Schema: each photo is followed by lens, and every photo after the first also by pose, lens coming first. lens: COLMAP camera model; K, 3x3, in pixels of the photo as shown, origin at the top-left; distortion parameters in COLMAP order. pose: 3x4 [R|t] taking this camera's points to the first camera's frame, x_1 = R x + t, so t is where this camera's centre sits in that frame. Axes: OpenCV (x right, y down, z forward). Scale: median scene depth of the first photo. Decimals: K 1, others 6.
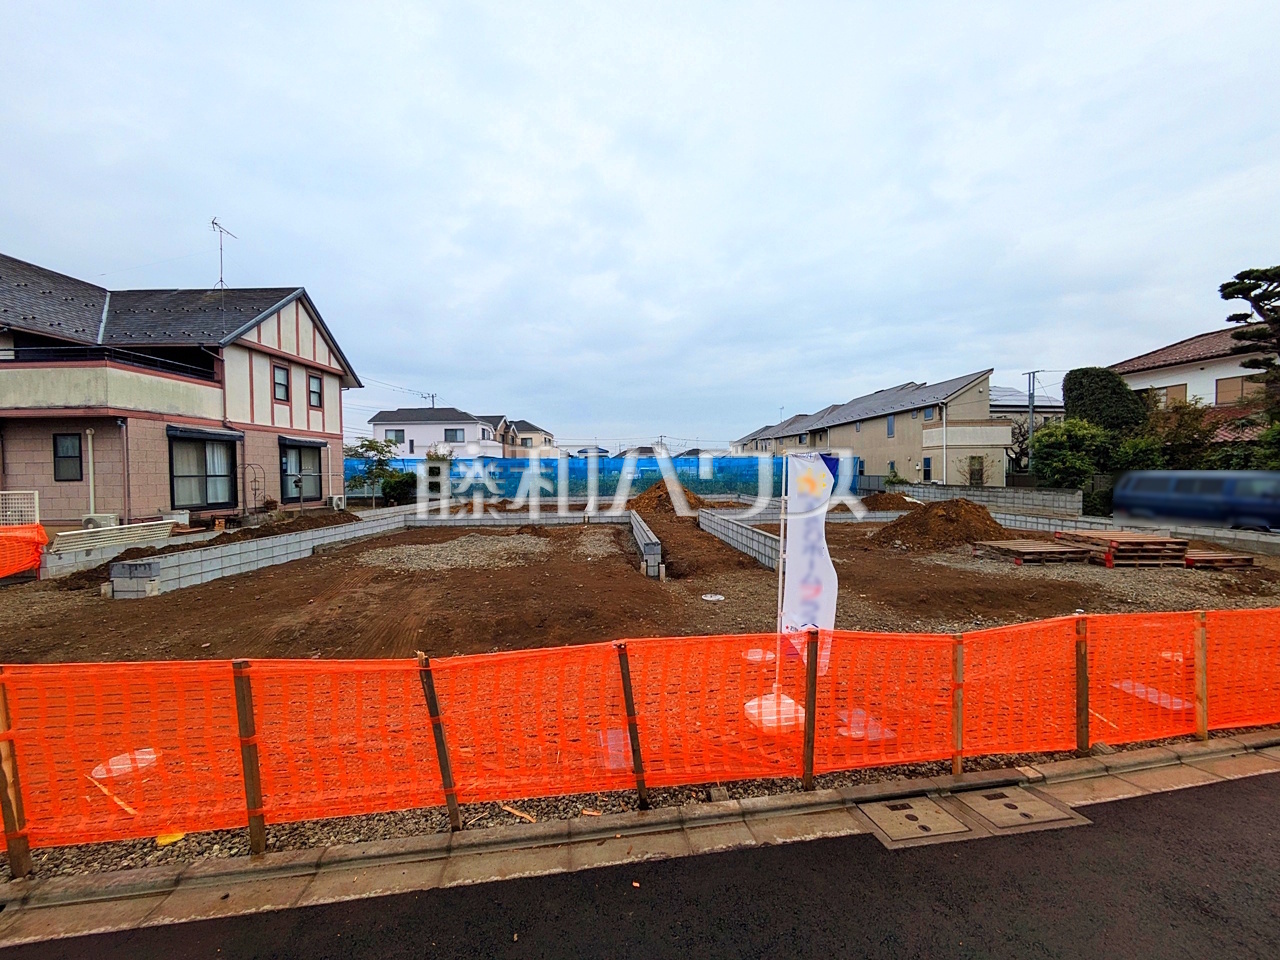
lens RADIAL K [[507.5, 0, 640.0], [0, 507.5, 480.0], [0, 0, 1]] dist [0.001586, 0.000599]
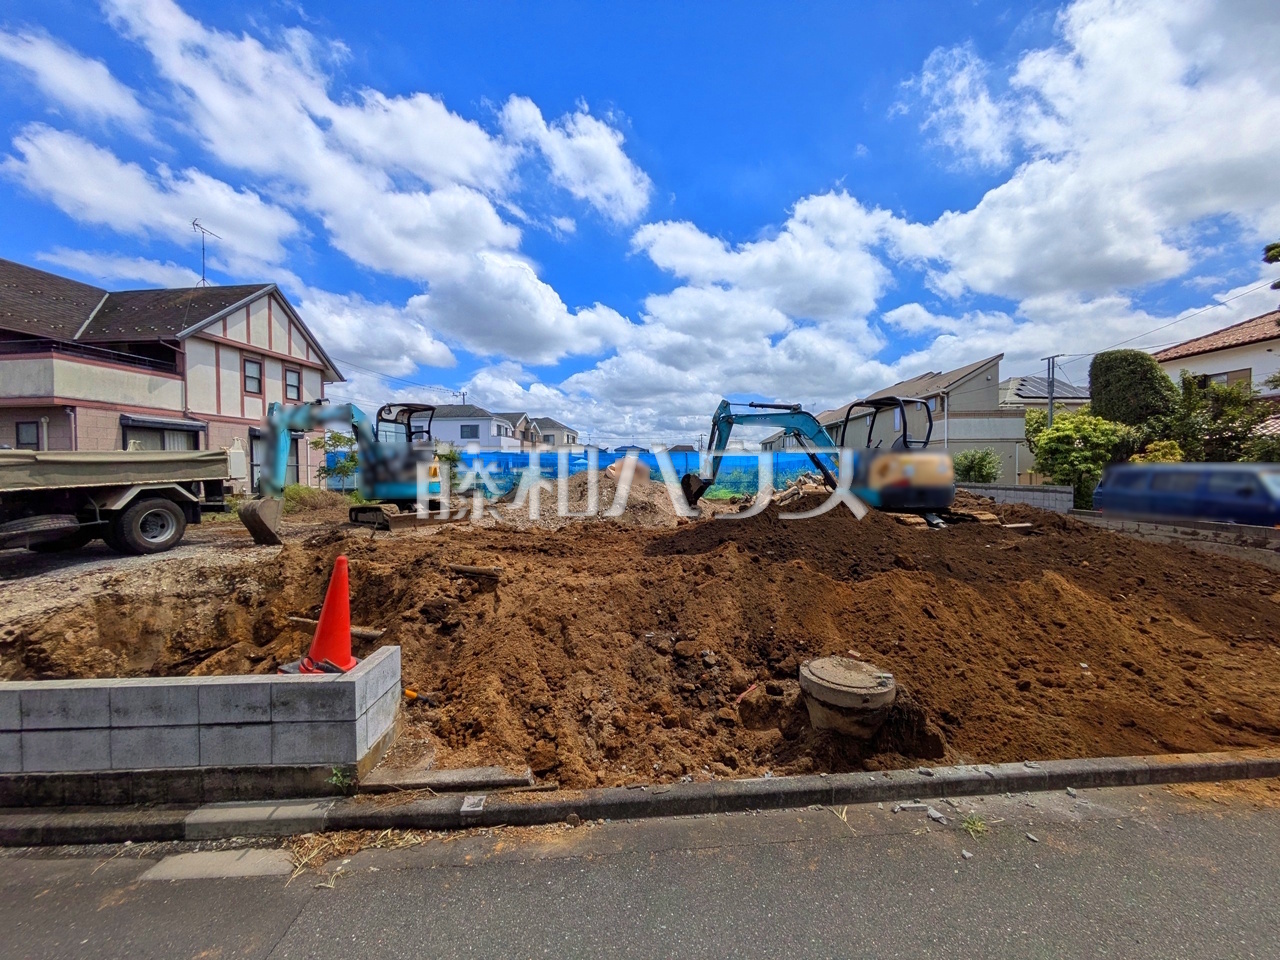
lens RADIAL K [[507.5, 0, 640.0], [0, 507.5, 480.0], [0, 0, 1]] dist [0.001586, 0.000599]
pose [[0.994280, 0.010520, -0.106287, 0.189574], [-0.010565, 0.999944, 0.000137, 0.012246], [0.106283, 0.000987, 0.994335, 0.050788]]
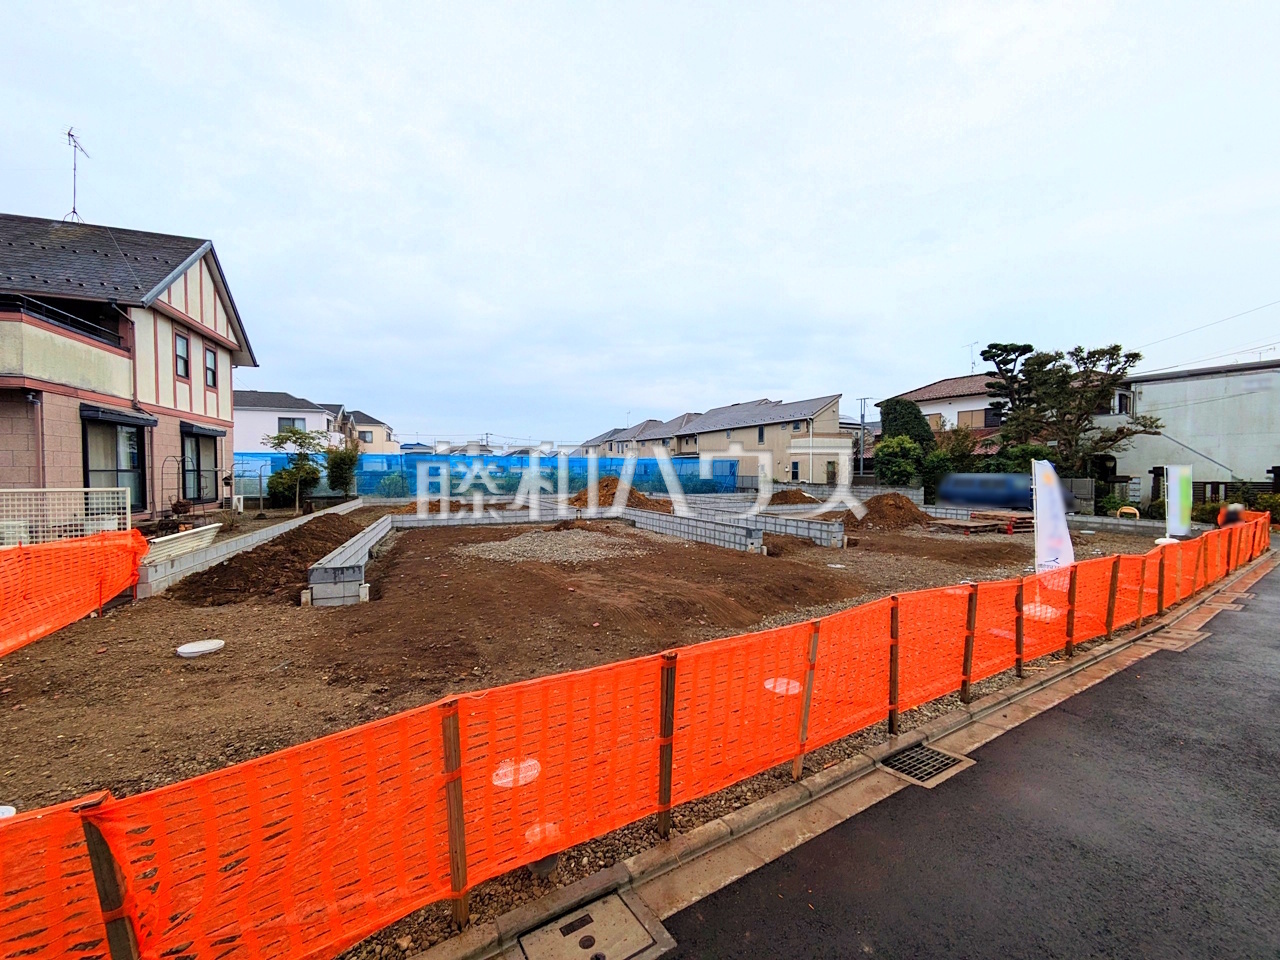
lens RADIAL K [[507.5, 0, 640.0], [0, 507.5, 480.0], [0, 0, 1]] dist [0.001586, 0.000599]
pose [[0.926619, 0.003174, 0.375989, -0.331092], [-0.003404, 0.999994, -0.000052, 0.002998], [-0.375987, -0.001232, 0.926624, -0.015758]]
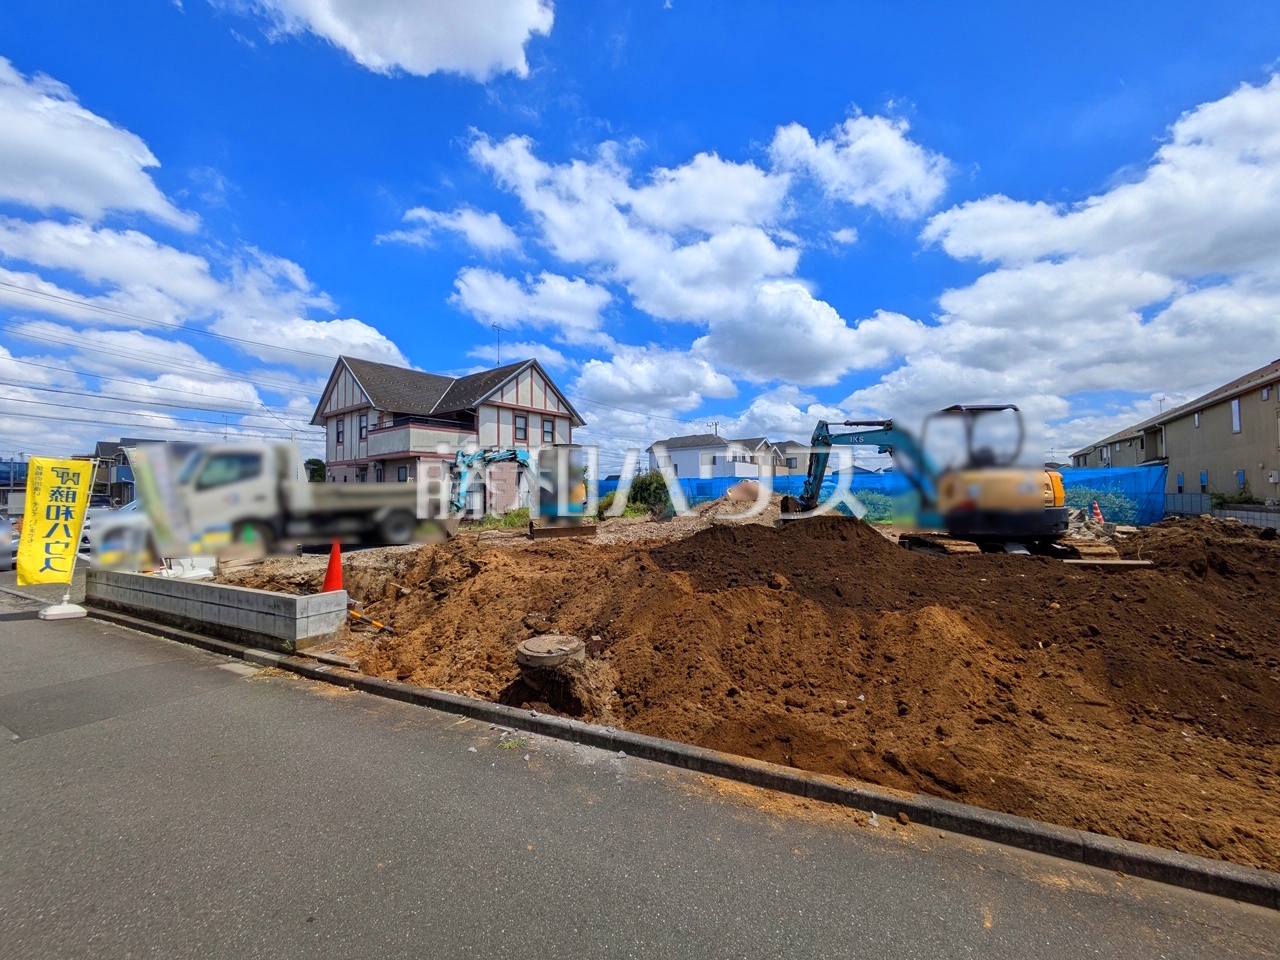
lens RADIAL K [[502.5, 0, 637.5], [0, 502.5, 493.5], [0, 0, 1]] dist [0.001174, 0.000154]
pose [[0.798959, -0.000394, -0.601385, 0.398142], [-0.010469, 0.999839, -0.014563, 0.011653], [0.601294, 0.017931, 0.798827, 0.069501]]
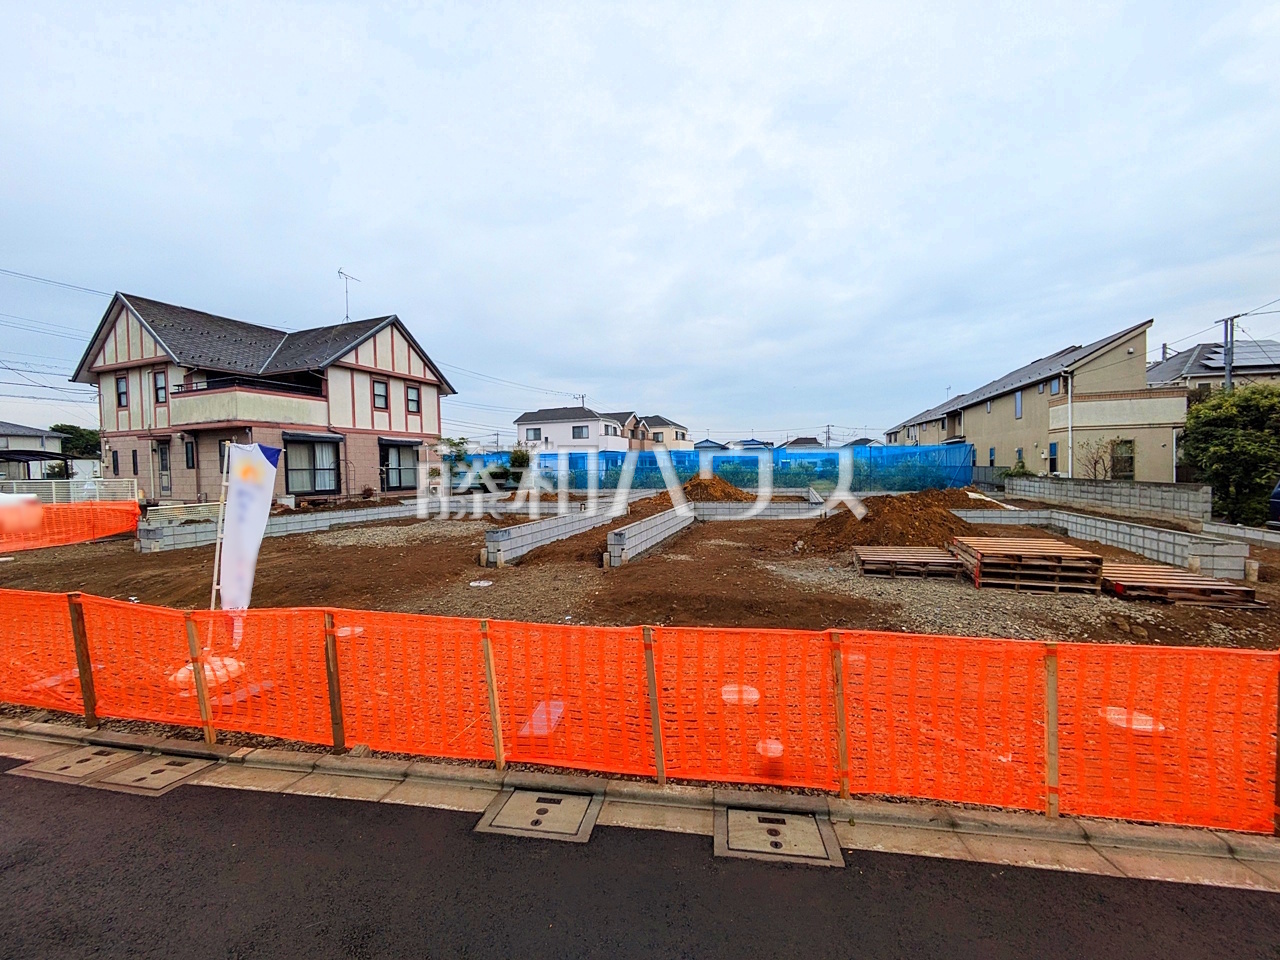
lens RADIAL K [[507.8, 0, 640.4], [0, 507.8, 484.6], [0, 0, 1]] dist [-0.000002, -0.000018]
pose [[0.935026, 0.007268, -0.354504, 0.322921], [0.000460, 0.999764, 0.021710, 0.002902], [0.354578, -0.020463, 0.934803, 0.059395]]
